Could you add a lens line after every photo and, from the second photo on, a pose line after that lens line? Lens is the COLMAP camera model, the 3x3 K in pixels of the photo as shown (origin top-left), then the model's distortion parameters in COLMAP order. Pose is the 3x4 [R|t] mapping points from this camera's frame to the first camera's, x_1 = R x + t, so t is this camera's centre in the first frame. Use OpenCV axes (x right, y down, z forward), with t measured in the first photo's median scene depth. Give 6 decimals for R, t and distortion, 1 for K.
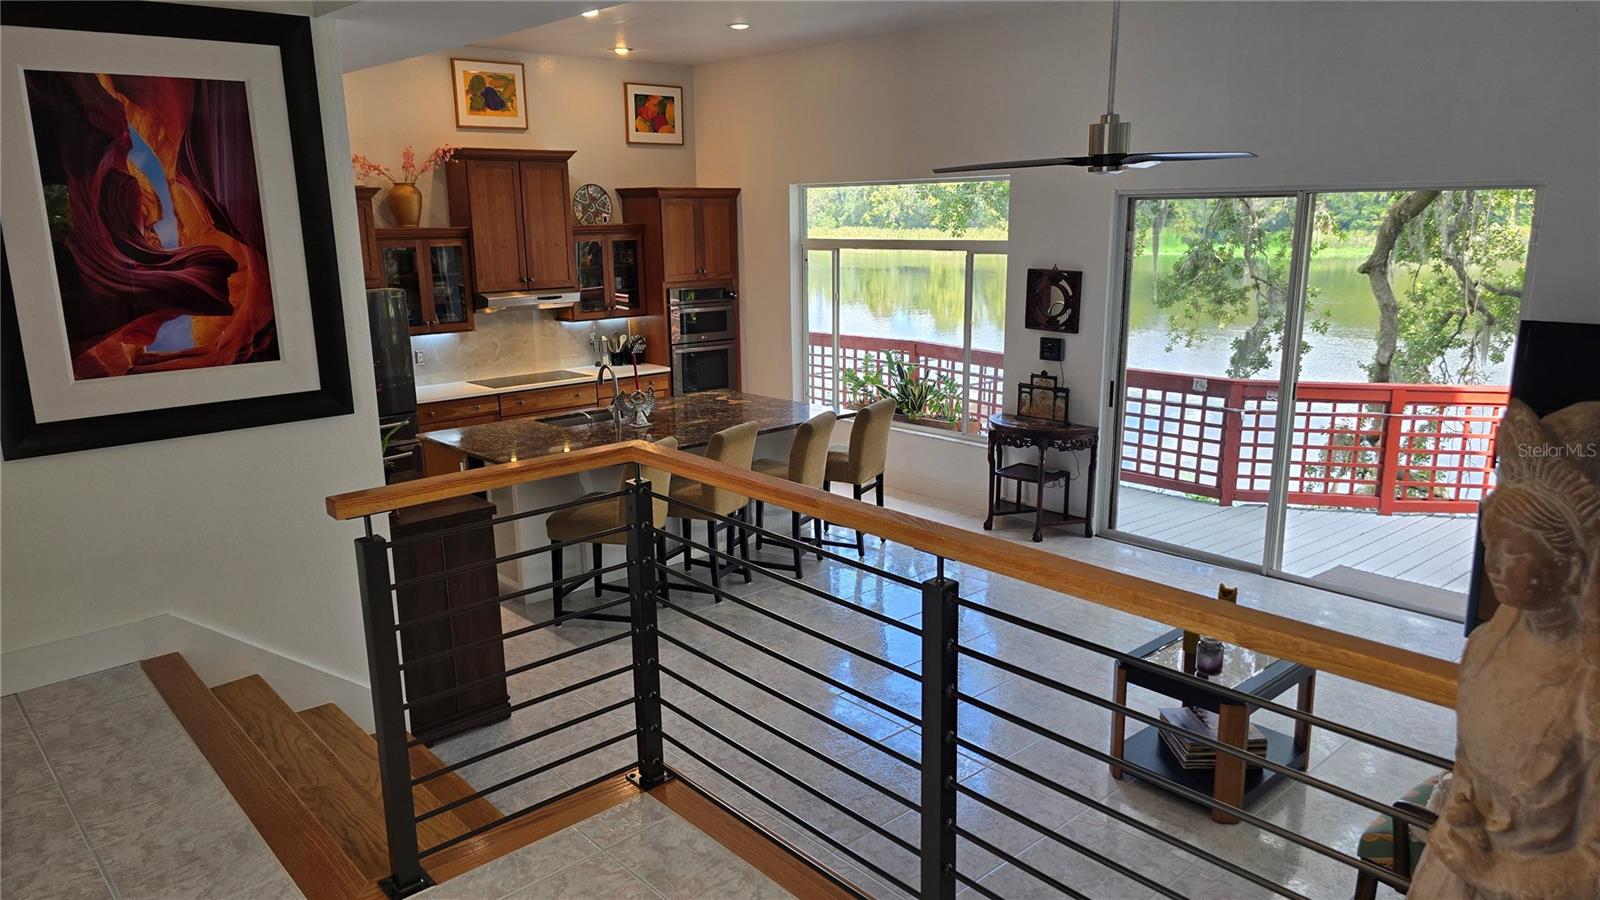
lens RADIAL K [[1074.0, 0, 790.1], [0, 1074.0, 455.0], [0, 0, 1]] dist [0.059431, -0.053850]
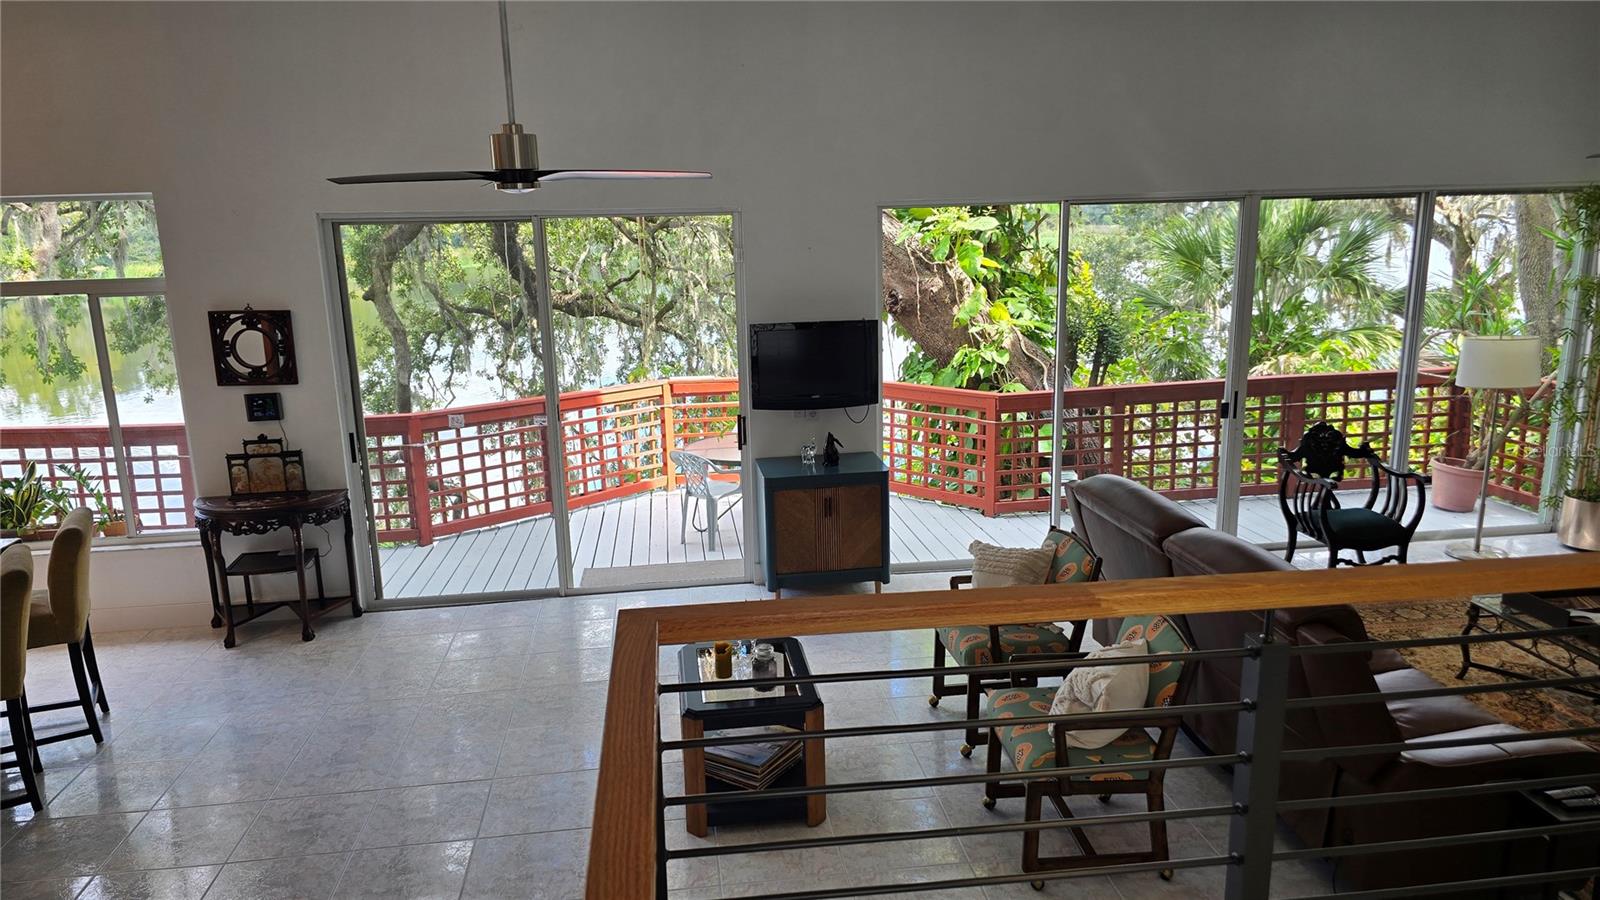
lens RADIAL K [[1074.0, 0, 774.1], [0, 1074.0, 458.9], [0, 0, 1]] dist [0.059431, -0.053850]
pose [[0.562508, -0.181624, 0.806596, -0.202679], [0.202058, 0.976190, 0.078900, -0.045767], [-0.801721, 0.118597, 0.585814, 0.210383]]
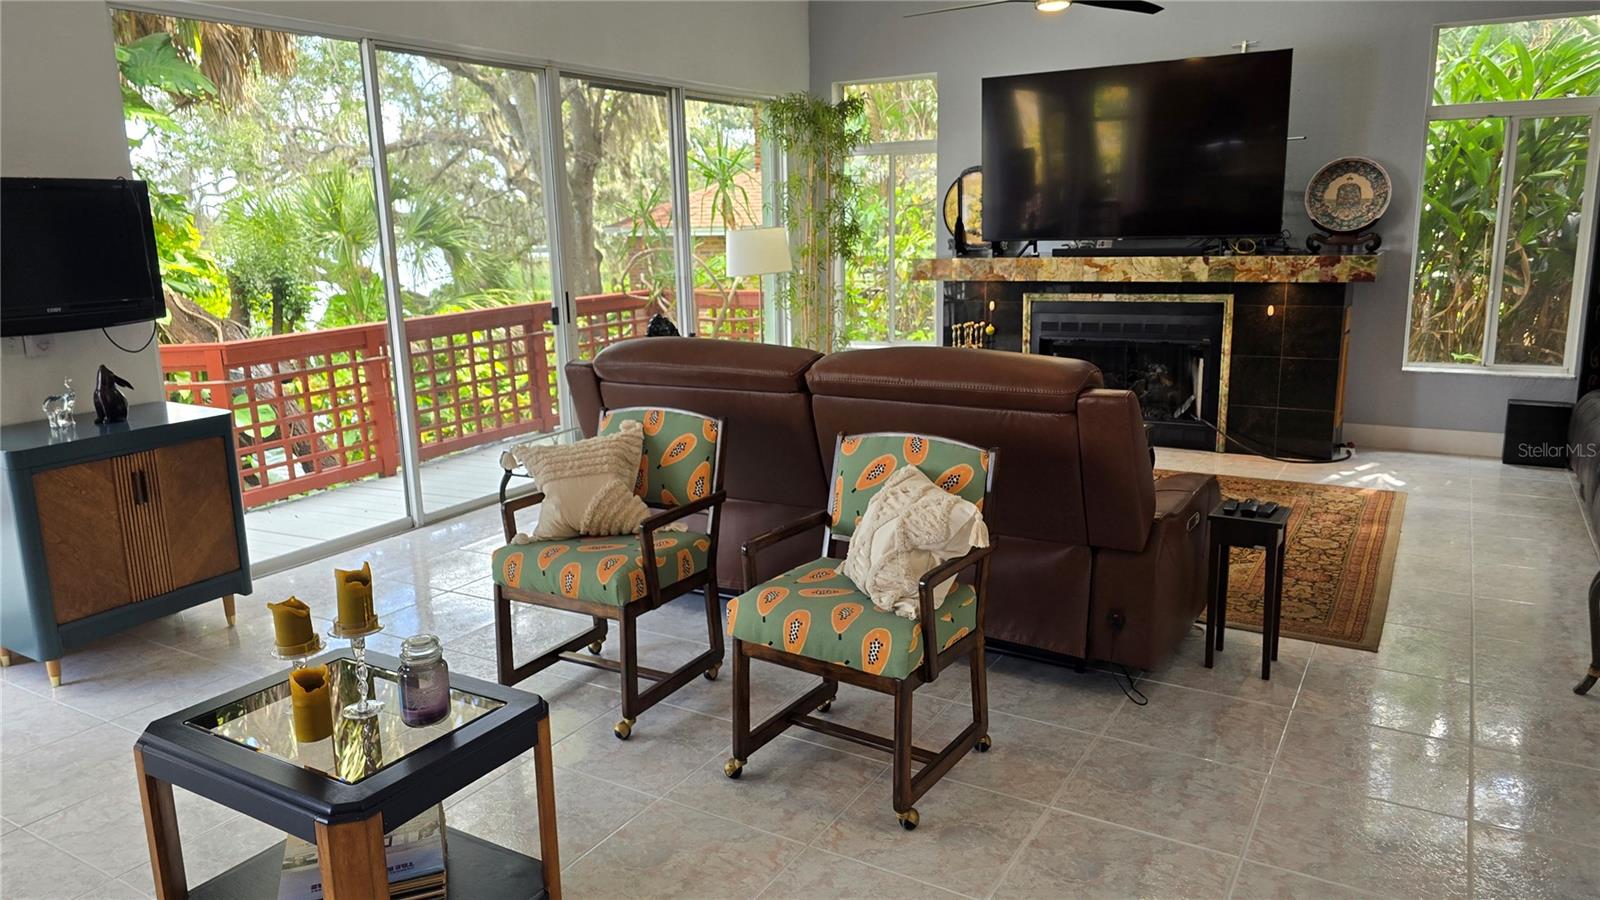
lens RADIAL K [[1074.0, 0, 787.0], [0, 1074.0, 445.0], [0, 0, 1]] dist [0.059431, -0.053850]
pose [[-0.311002, -0.169820, 0.935114, -0.071723], [0.243270, 0.936906, 0.251052, -0.007289], [-0.918748, 0.305563, -0.250068, 0.507312]]
